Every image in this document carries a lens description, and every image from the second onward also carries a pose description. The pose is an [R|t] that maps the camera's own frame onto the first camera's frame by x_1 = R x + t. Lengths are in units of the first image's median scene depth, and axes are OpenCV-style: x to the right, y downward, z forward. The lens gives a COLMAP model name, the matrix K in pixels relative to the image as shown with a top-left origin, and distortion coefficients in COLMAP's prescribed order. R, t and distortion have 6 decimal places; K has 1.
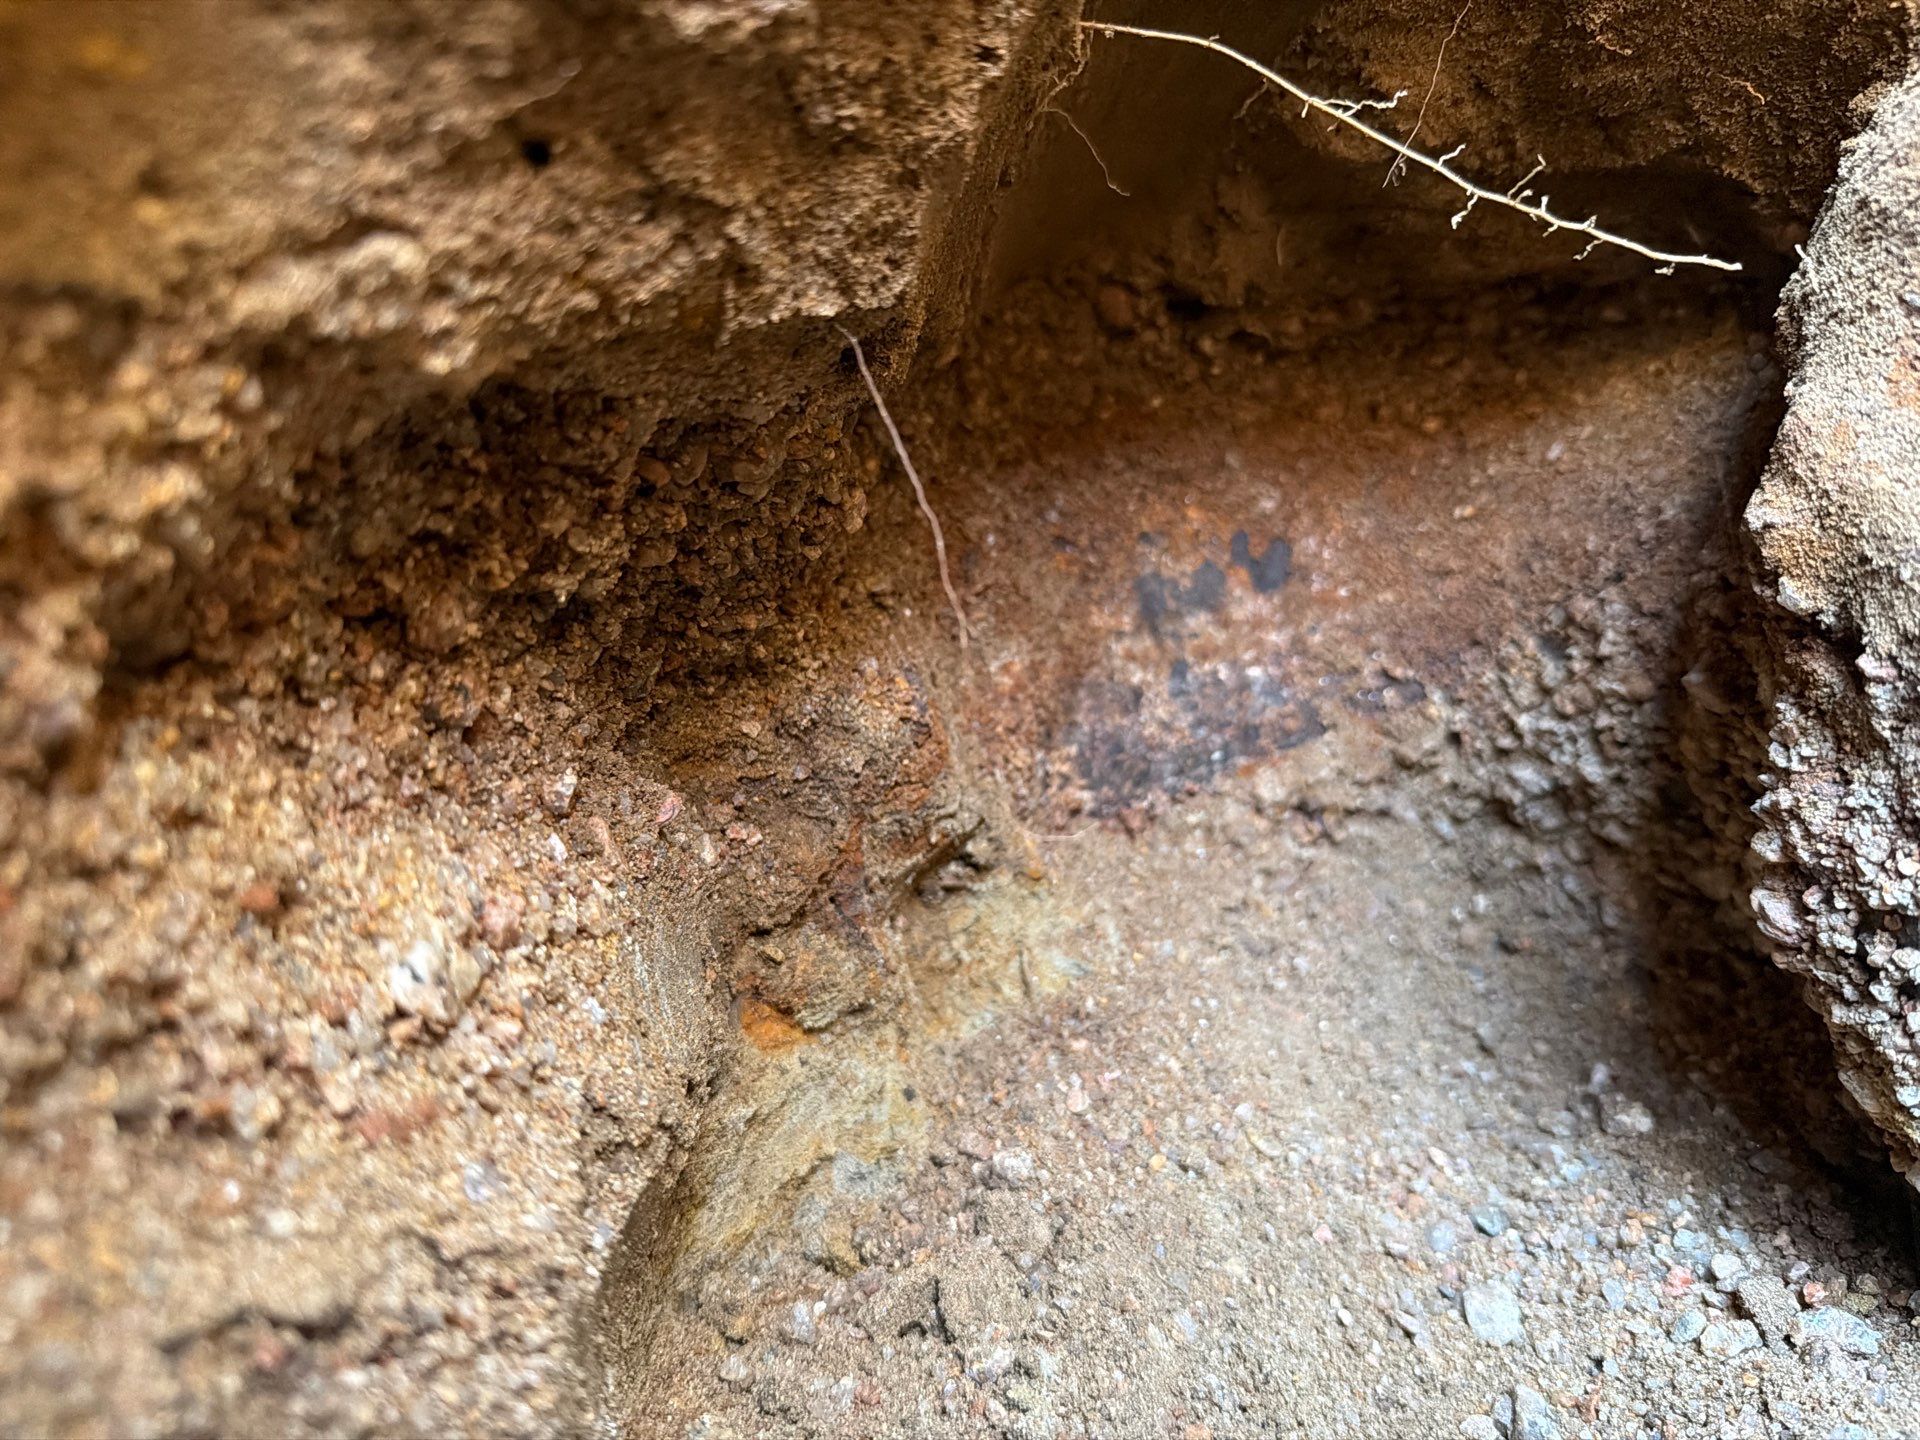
lens RADIAL K [[1411.3, 0, 960.0], [0, 1411.3, 720.0], [0, 0, 1]] dist [0.127705, -0.349163]
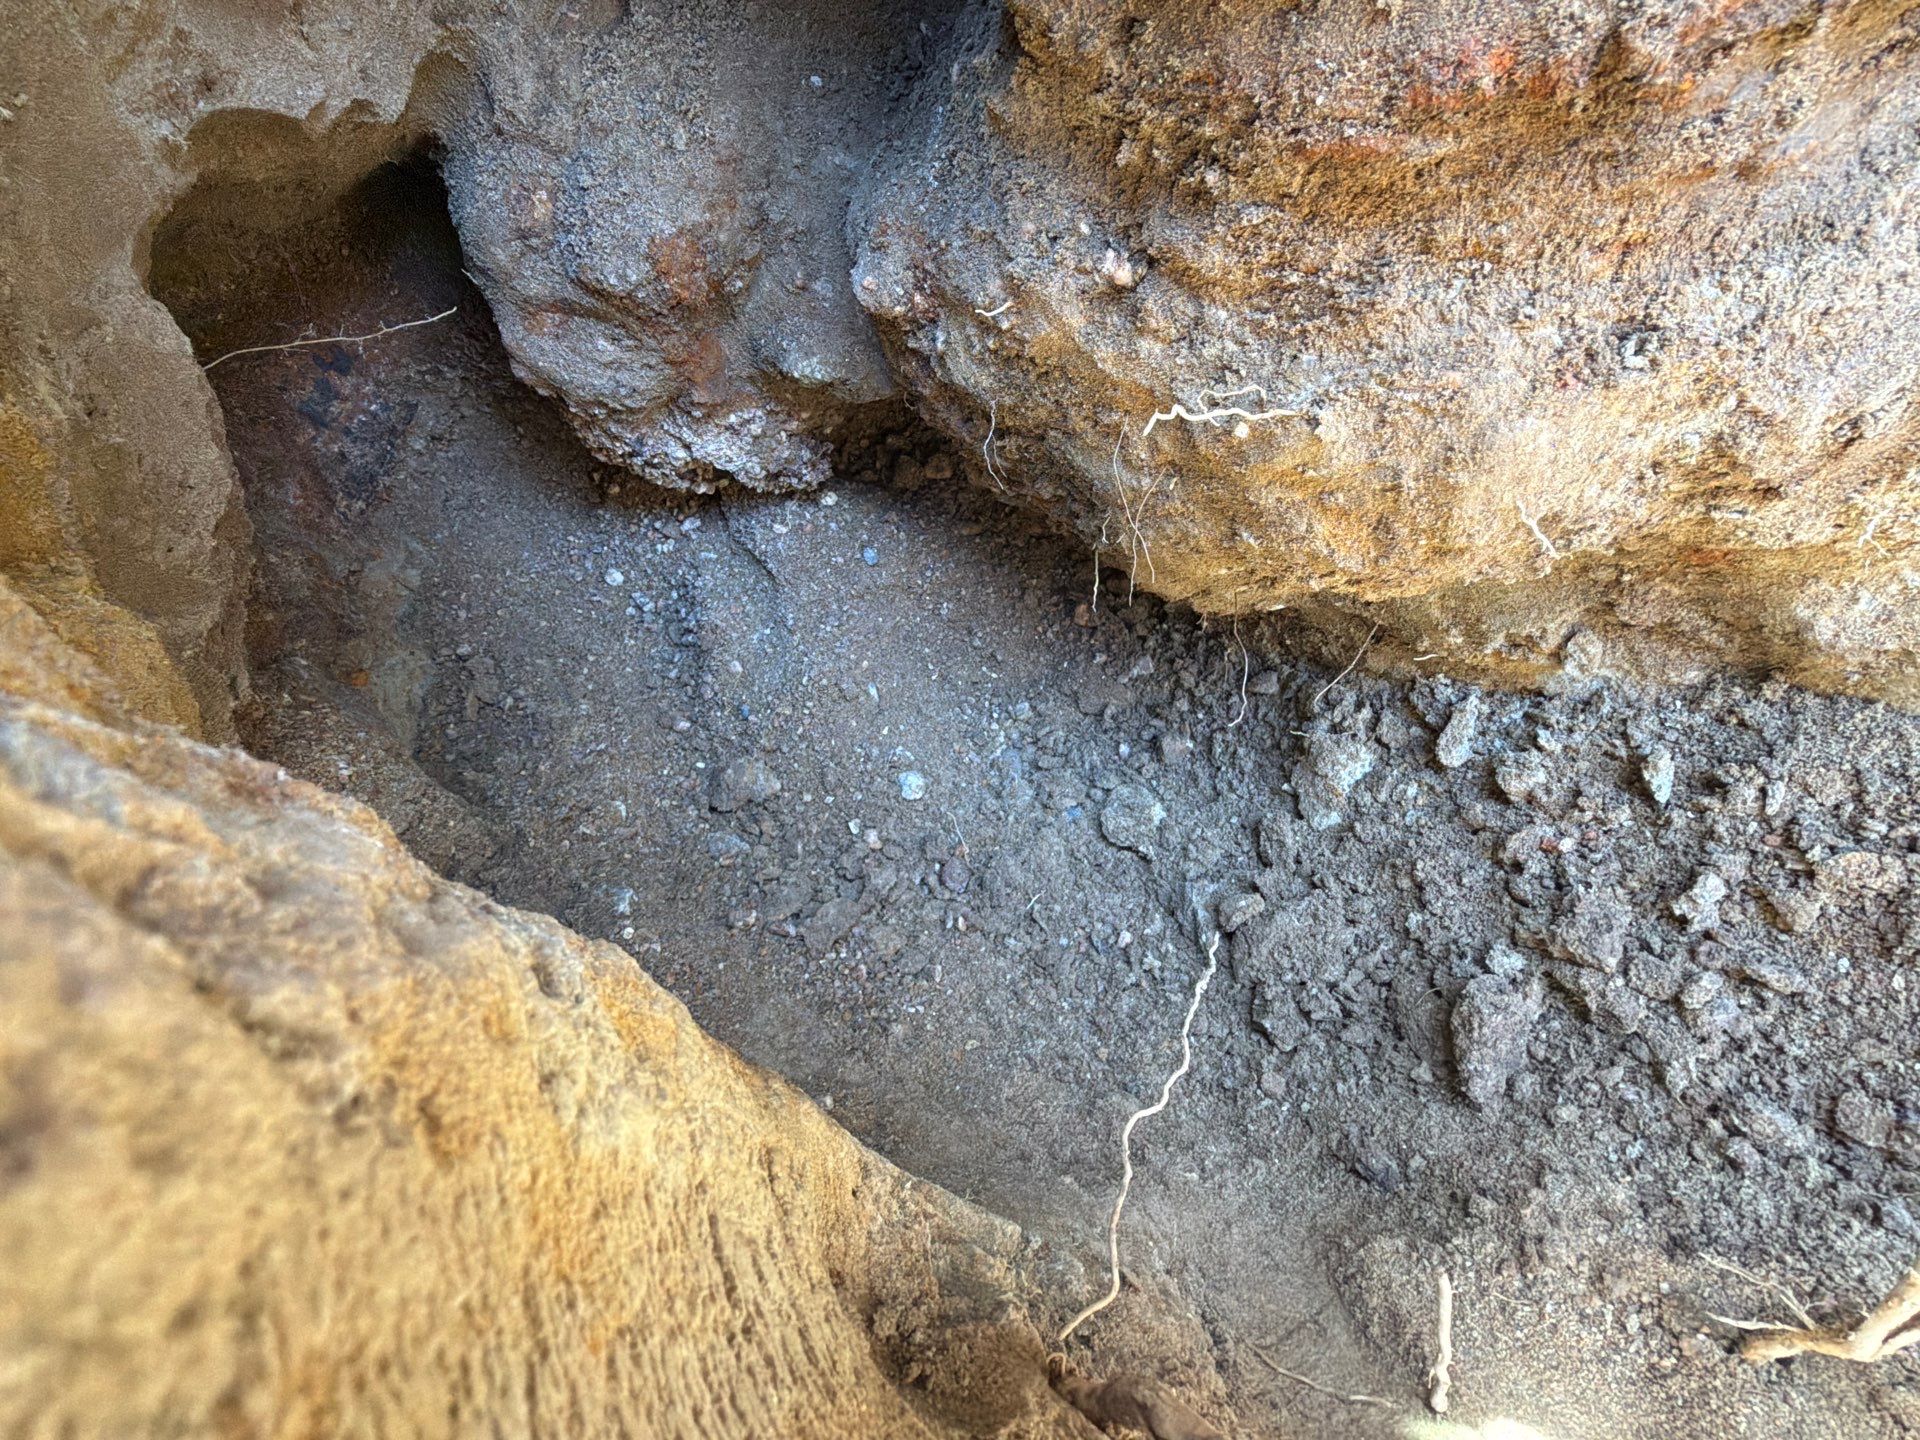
lens RADIAL K [[943.0, 0, 960.0], [0, 943.0, 720.0], [0, 0, 1]] dist [0.001497, 0.000156]
pose [[0.643932, -0.712983, 0.277503, 0.050546], [0.331475, 0.586887, 0.738707, -0.687484], [-0.689548, -0.383691, 0.614251, -0.948168]]
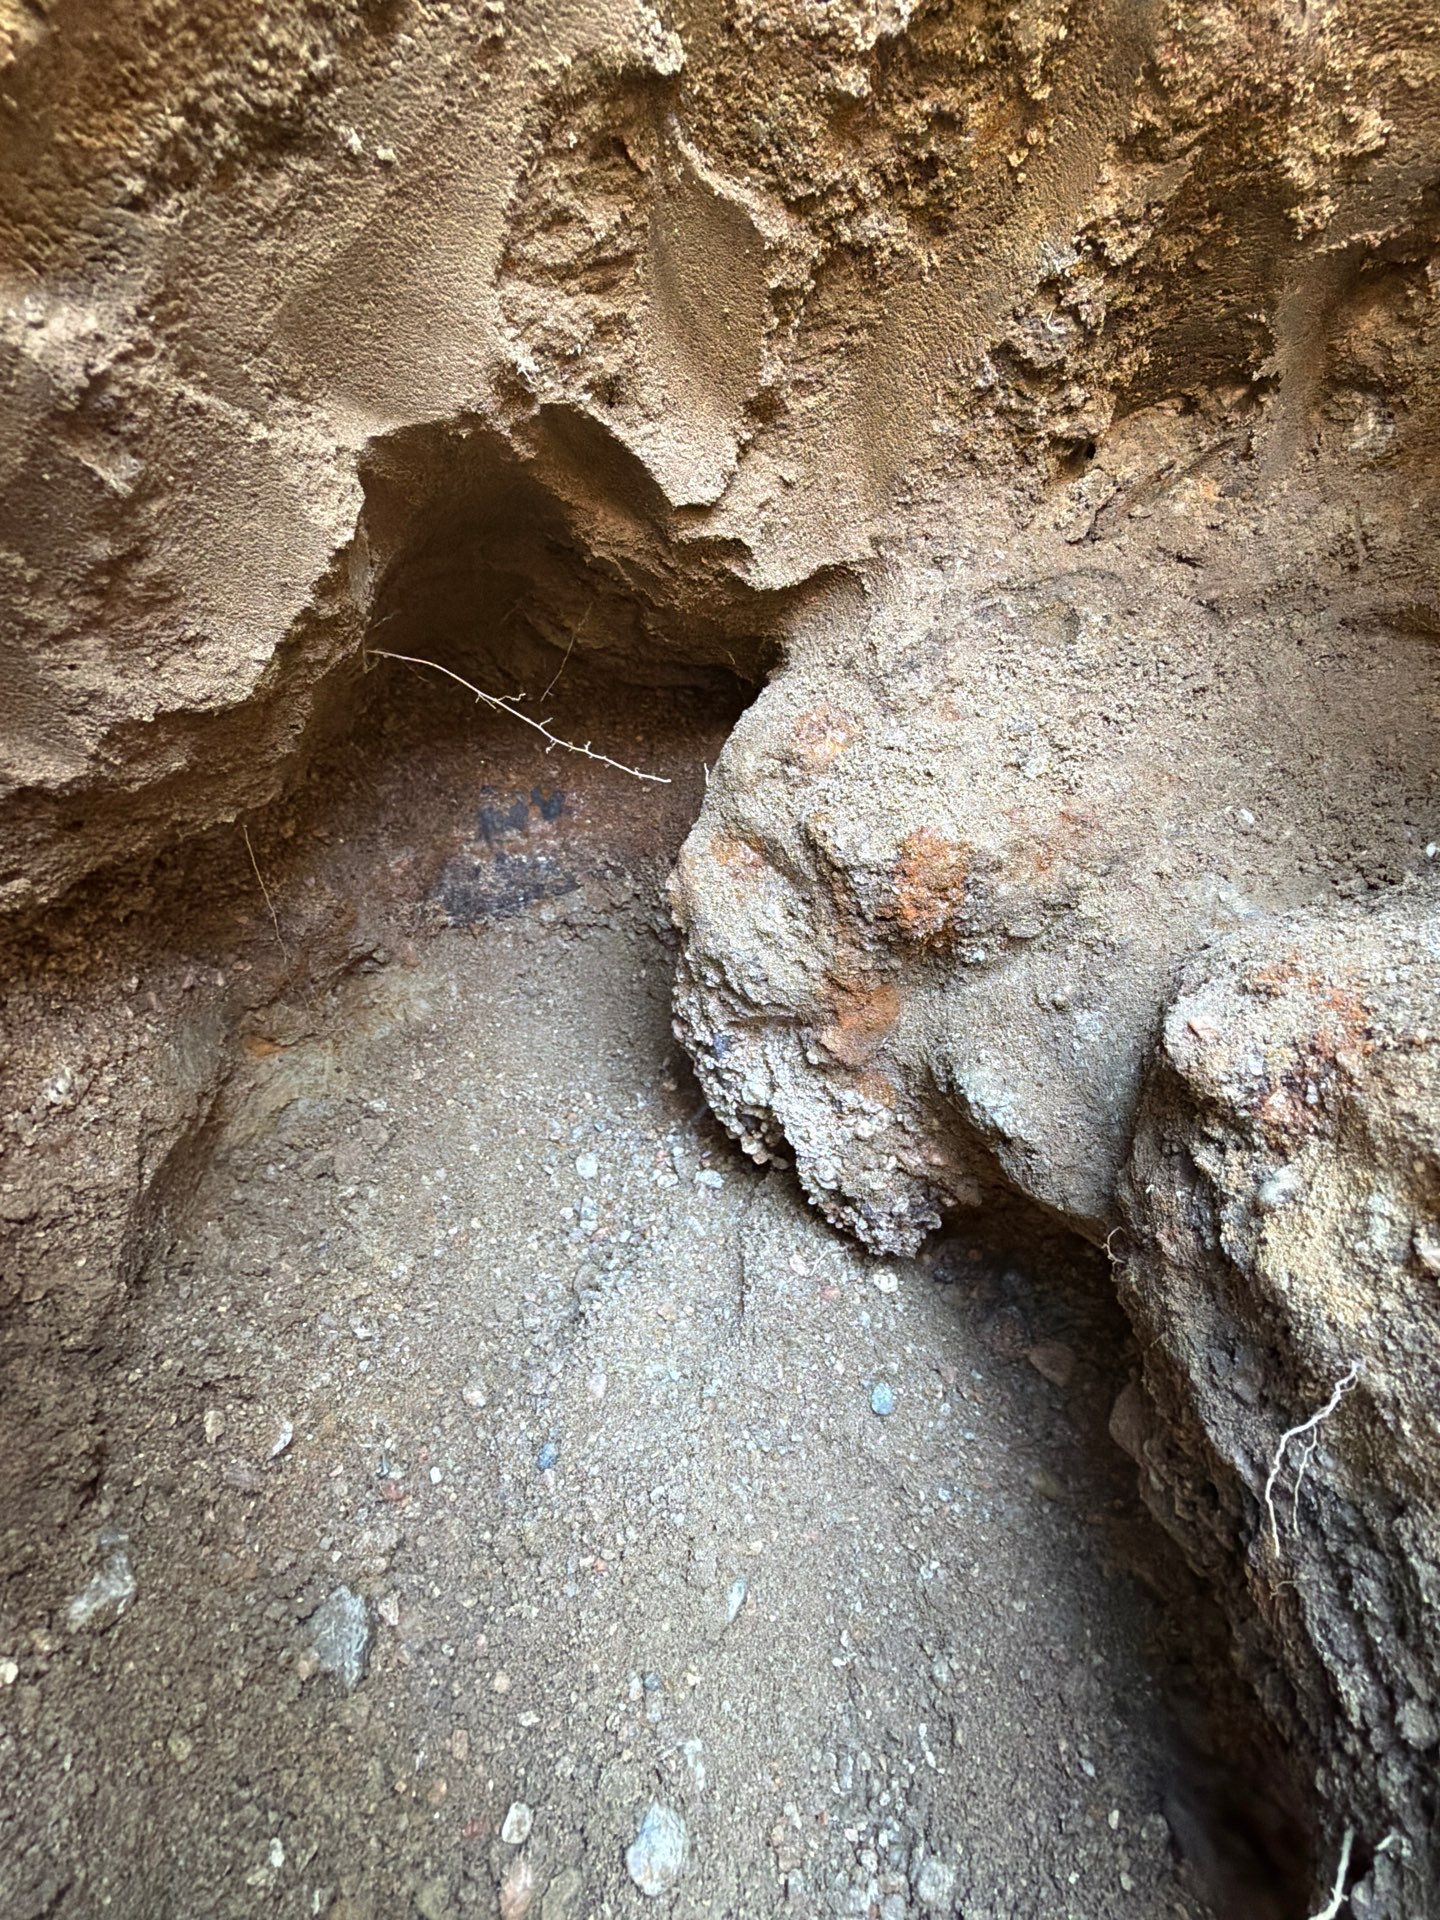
lens RADIAL K [[943.0, 0, 720.0], [0, 943.0, 960.0], [0, 0, 1]] dist [0.001497, 0.000156]
pose [[0.979440, 0.040474, 0.197635, 0.252349], [-0.090900, 0.963122, 0.253246, -0.329054], [-0.180097, -0.266004, 0.946999, -0.445159]]
